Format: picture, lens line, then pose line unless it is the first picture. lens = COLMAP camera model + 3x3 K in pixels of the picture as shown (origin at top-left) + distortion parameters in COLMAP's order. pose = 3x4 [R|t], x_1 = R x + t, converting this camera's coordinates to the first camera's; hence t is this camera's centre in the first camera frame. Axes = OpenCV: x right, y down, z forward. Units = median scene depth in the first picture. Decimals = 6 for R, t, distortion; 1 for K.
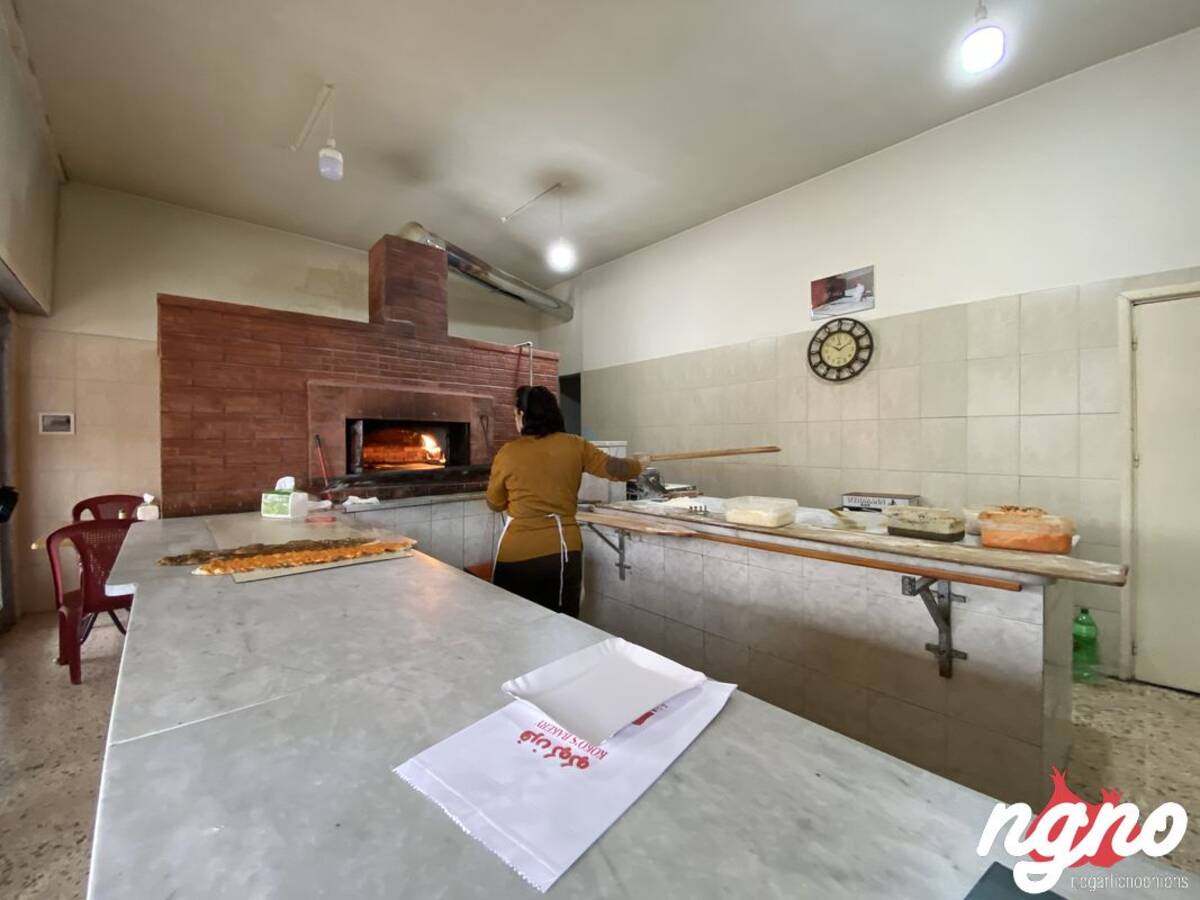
lens RADIAL K [[474.1, 0, 602.8], [0, 474.1, 450.1], [0, 0, 1]] dist [-0.000489, -0.001082]
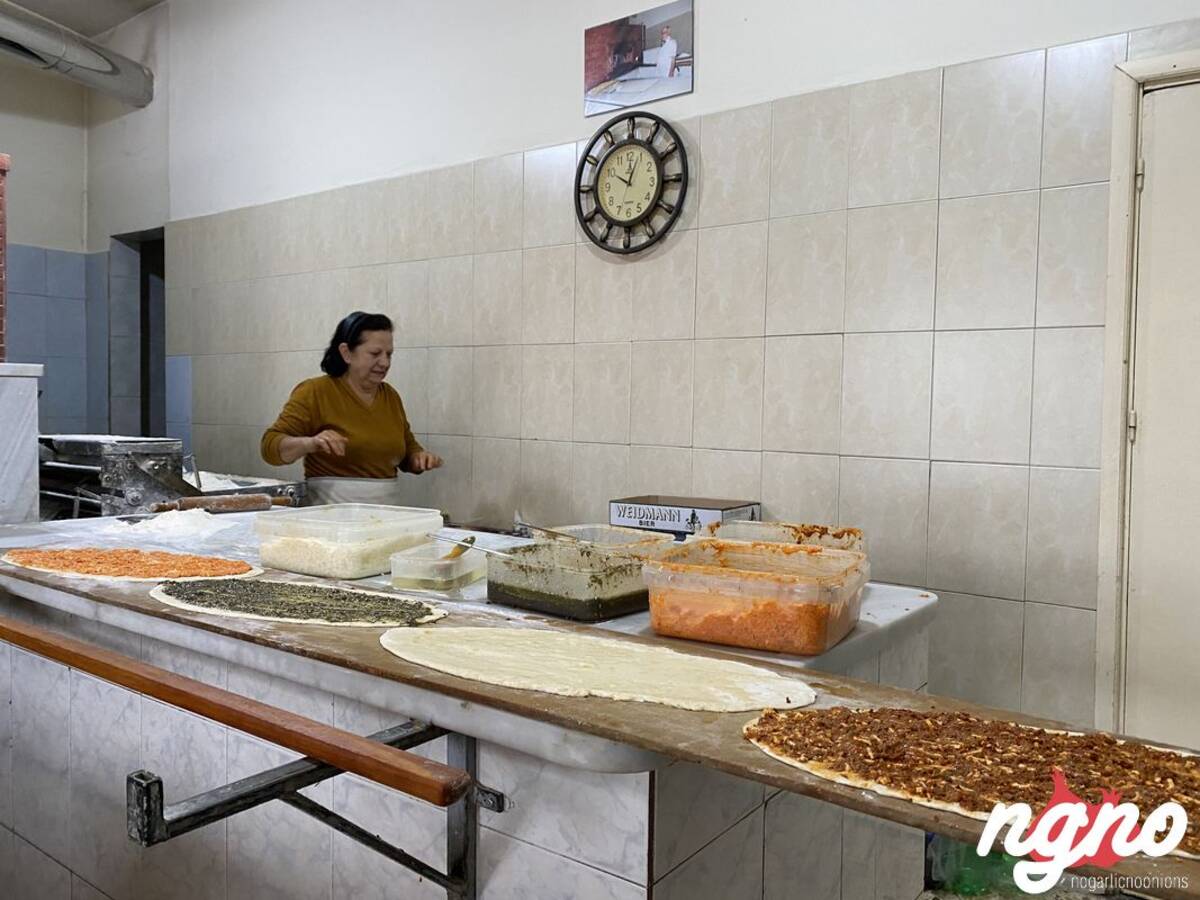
lens RADIAL K [[893.6, 0, 605.8], [0, 893.6, 450.6], [0, 0, 1]] dist [0.044502, -0.038978]
pose [[0.978862, 0.007889, 0.204370, 0.320269], [-0.014942, 0.999344, 0.032989, 0.017256], [-0.203975, -0.035345, 0.978338, 0.162084]]
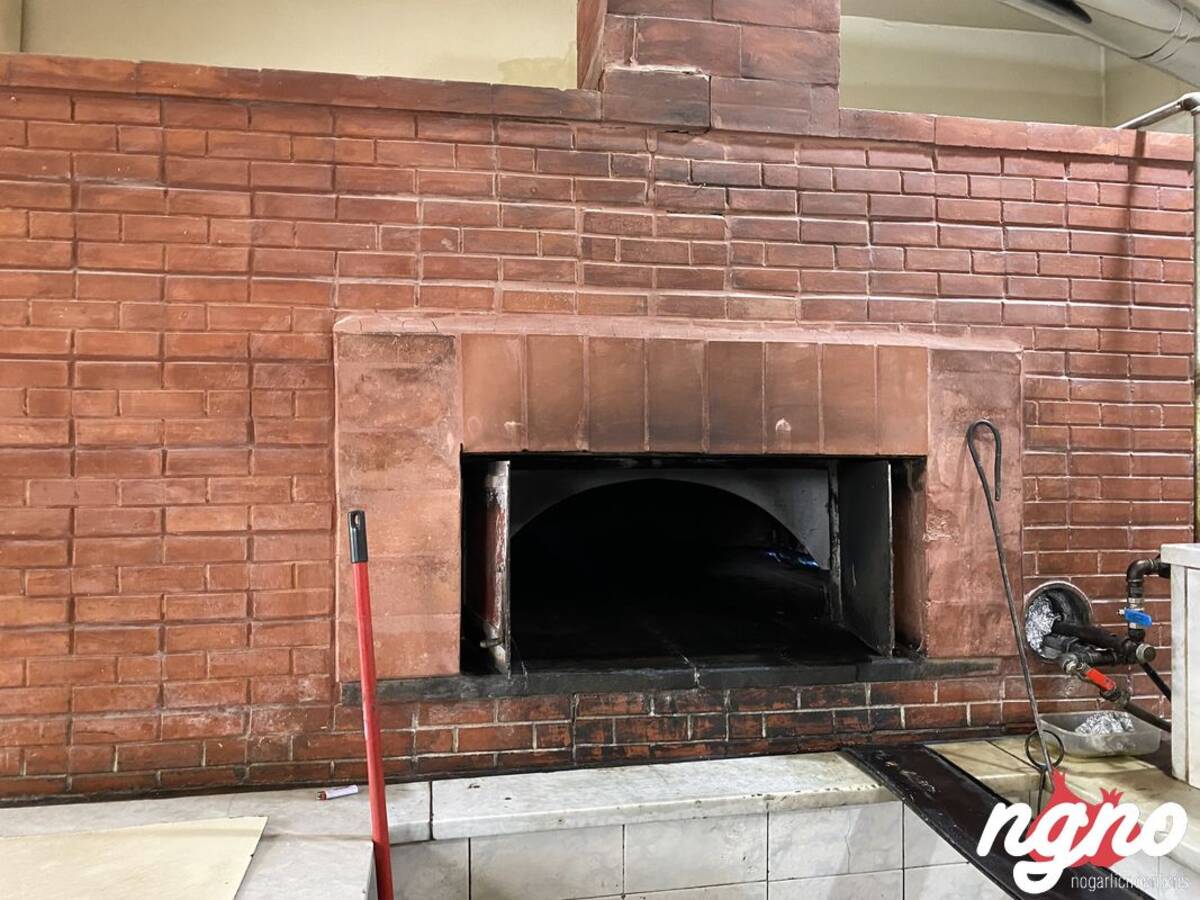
lens RADIAL K [[893.6, 0, 592.9], [0, 893.6, 450.6], [0, 0, 1]] dist [0.044502, -0.038978]
pose [[0.847632, -0.003618, -0.530573, -0.195294], [-0.010499, 0.999667, -0.023590, -0.051968], [0.530481, 0.025566, 0.847311, 0.562429]]
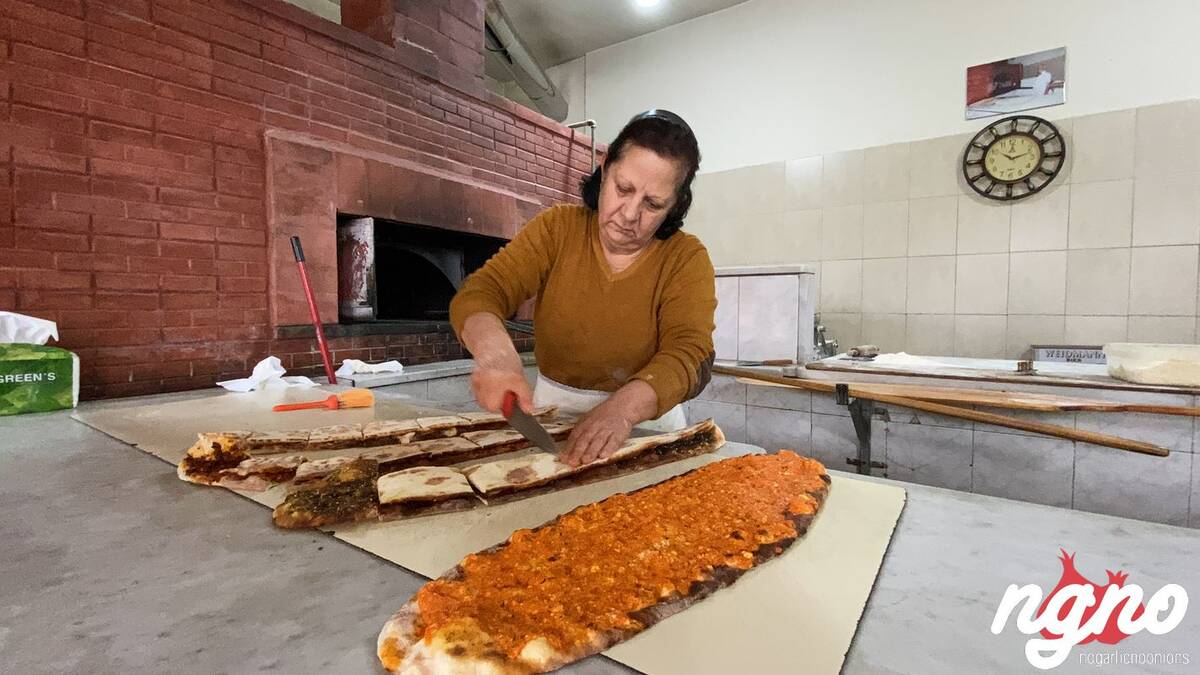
lens RADIAL K [[523.7, 0, 596.2], [0, 523.7, 336.9], [0, 0, 1]] dist [-0.007661, -0.003157]
pose [[0.977311, -0.007267, 0.211685, -0.349833], [-0.001909, 0.999069, 0.043107, 0.041849], [-0.211801, -0.042533, 0.976387, 0.334591]]
